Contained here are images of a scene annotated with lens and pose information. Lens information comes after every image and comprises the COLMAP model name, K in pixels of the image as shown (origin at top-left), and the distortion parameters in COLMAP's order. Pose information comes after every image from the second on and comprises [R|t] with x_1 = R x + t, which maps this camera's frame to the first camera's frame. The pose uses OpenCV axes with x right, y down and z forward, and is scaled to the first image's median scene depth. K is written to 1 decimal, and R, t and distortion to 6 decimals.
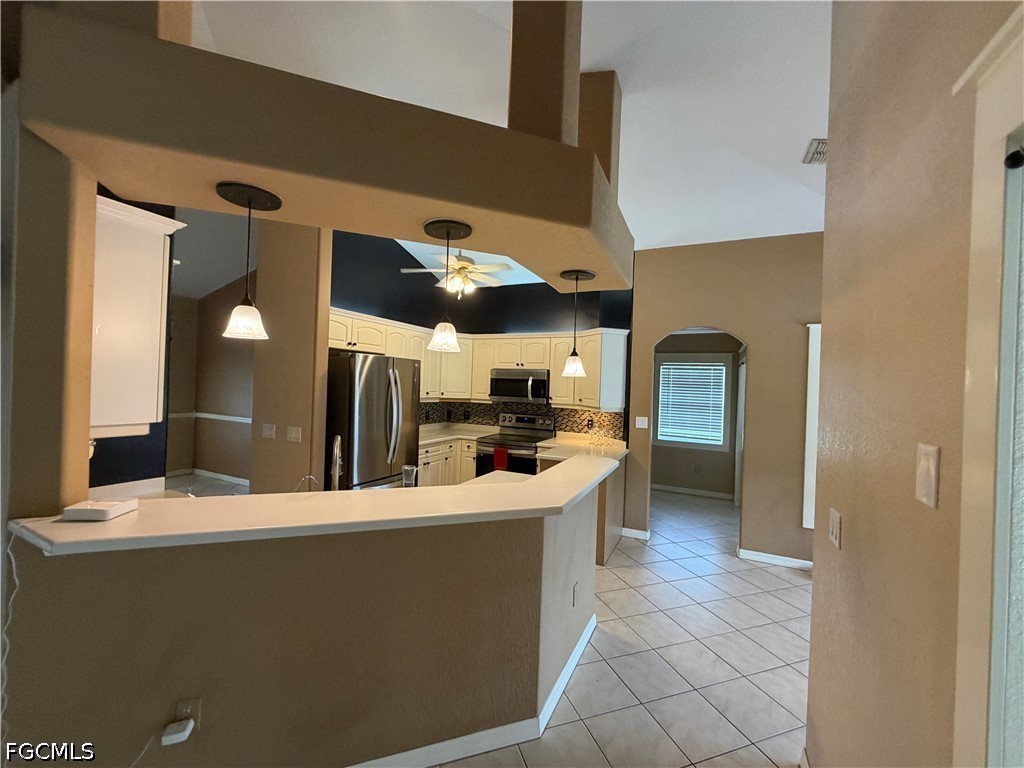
lens RADIAL K [[411.5, 0, 511.8], [0, 411.5, 384.9], [0, 0, 1]] dist [0.003396, 0.000495]
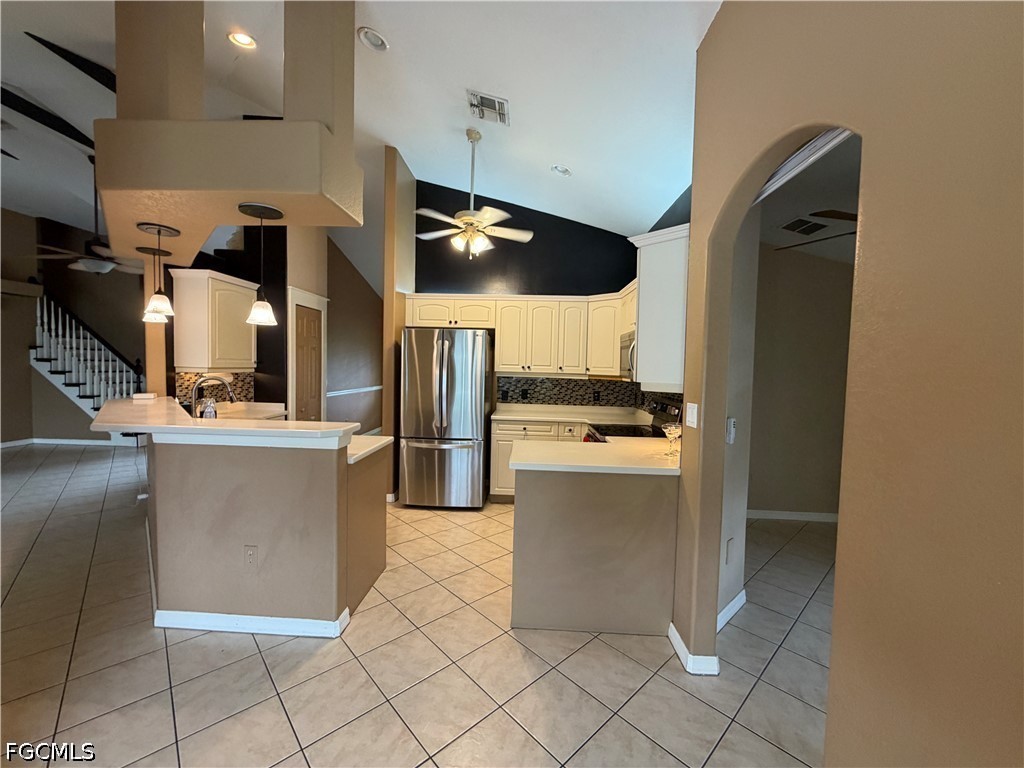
lens RADIAL K [[411.5, 0, 512.5], [0, 411.5, 380.2], [0, 0, 1]] dist [0.003396, 0.000495]
pose [[0.408816, 0.025823, -0.912251, 0.690557], [-0.015365, 0.999653, 0.021411, 0.033886], [0.912487, 0.005263, 0.409071, 0.633178]]
